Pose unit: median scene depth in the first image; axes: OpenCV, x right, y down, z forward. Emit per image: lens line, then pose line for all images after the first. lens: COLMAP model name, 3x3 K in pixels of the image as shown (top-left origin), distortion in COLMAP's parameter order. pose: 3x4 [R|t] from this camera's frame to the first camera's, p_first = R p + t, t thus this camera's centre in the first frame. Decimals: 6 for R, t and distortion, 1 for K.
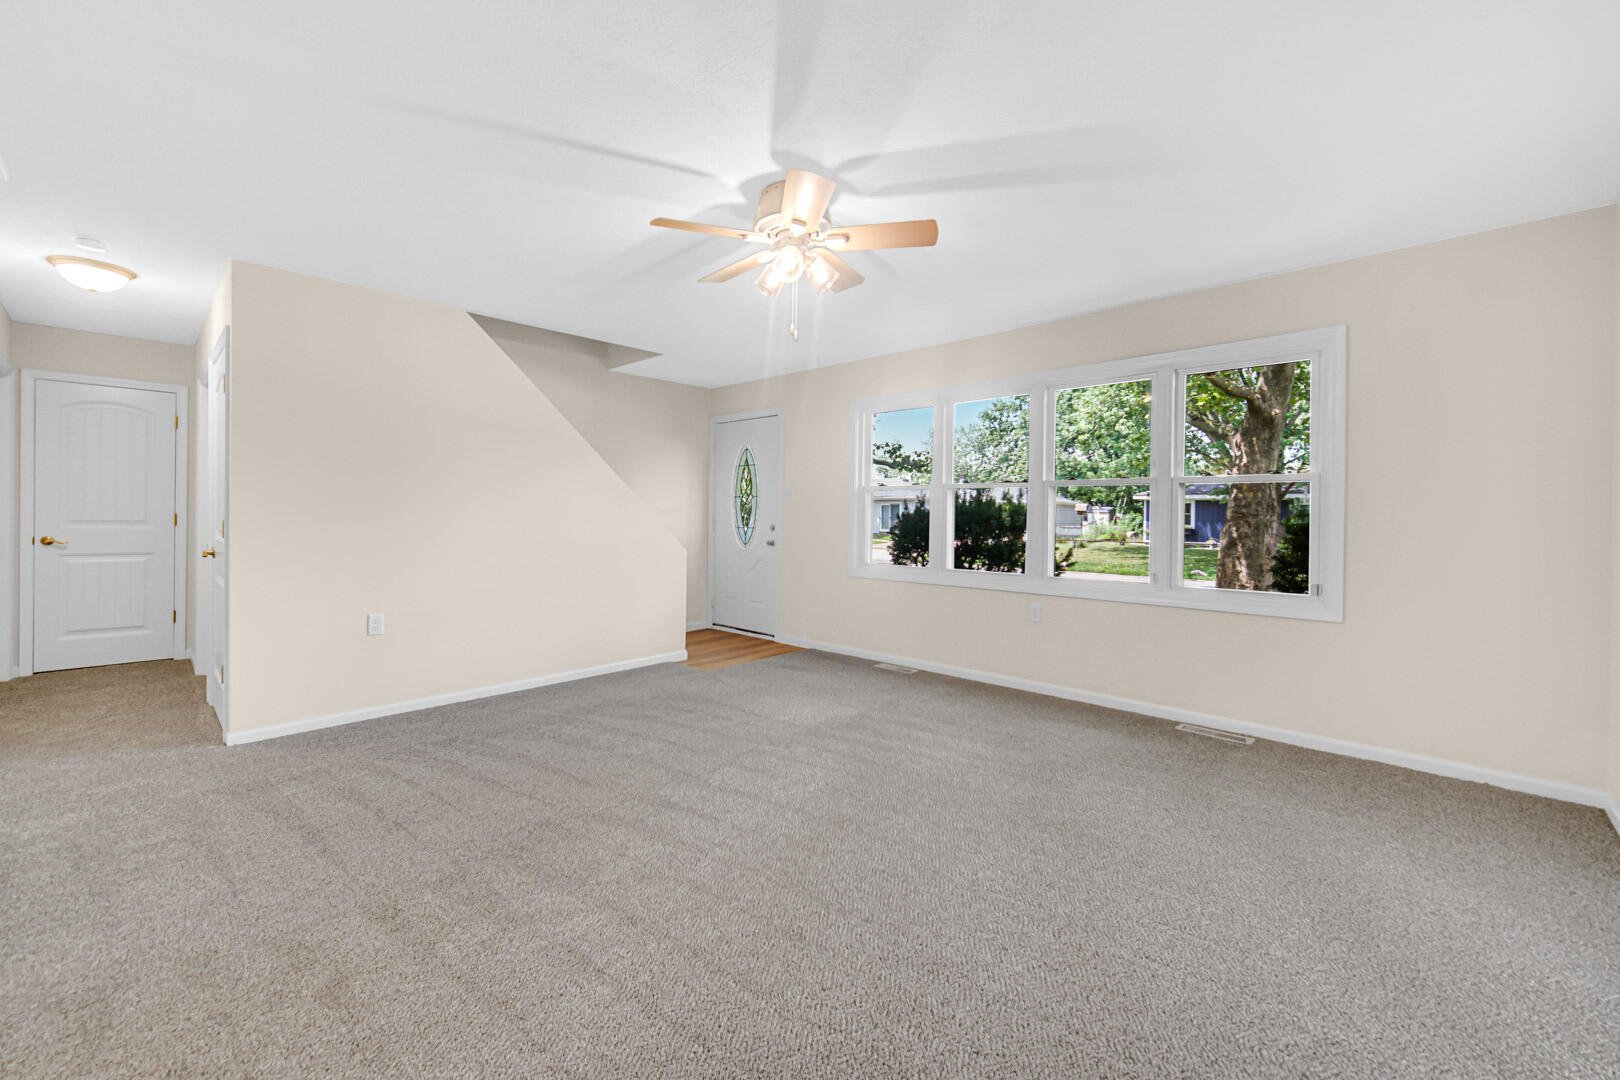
lens RADIAL K [[651.2, 0, 810.7], [0, 651.2, 512.5], [0, 0, 1]] dist [-0.005403, 0.001123]
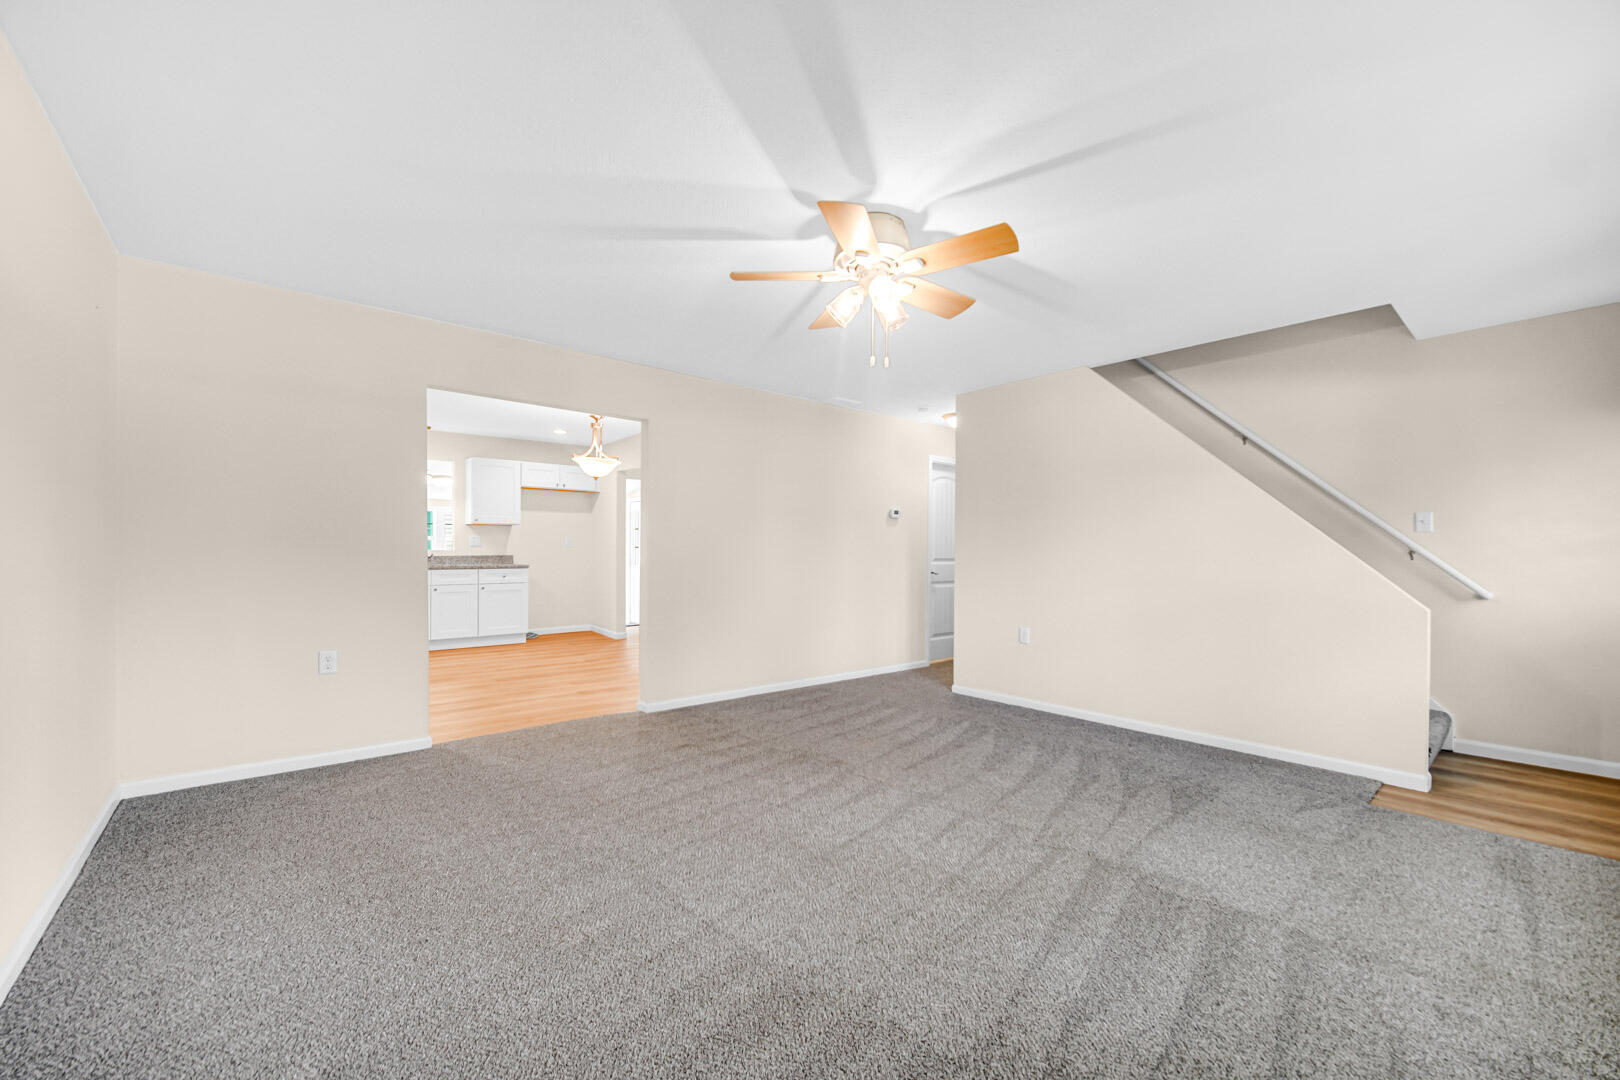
lens RADIAL K [[651.2, 0, 806.4], [0, 651.2, 544.2], [0, 0, 1]] dist [-0.005403, 0.001123]
pose [[-0.116765, -0.011480, -0.993093, 0.811732], [-0.000947, 0.999934, -0.011448, 0.005465], [0.993159, -0.000396, -0.116768, 0.848827]]
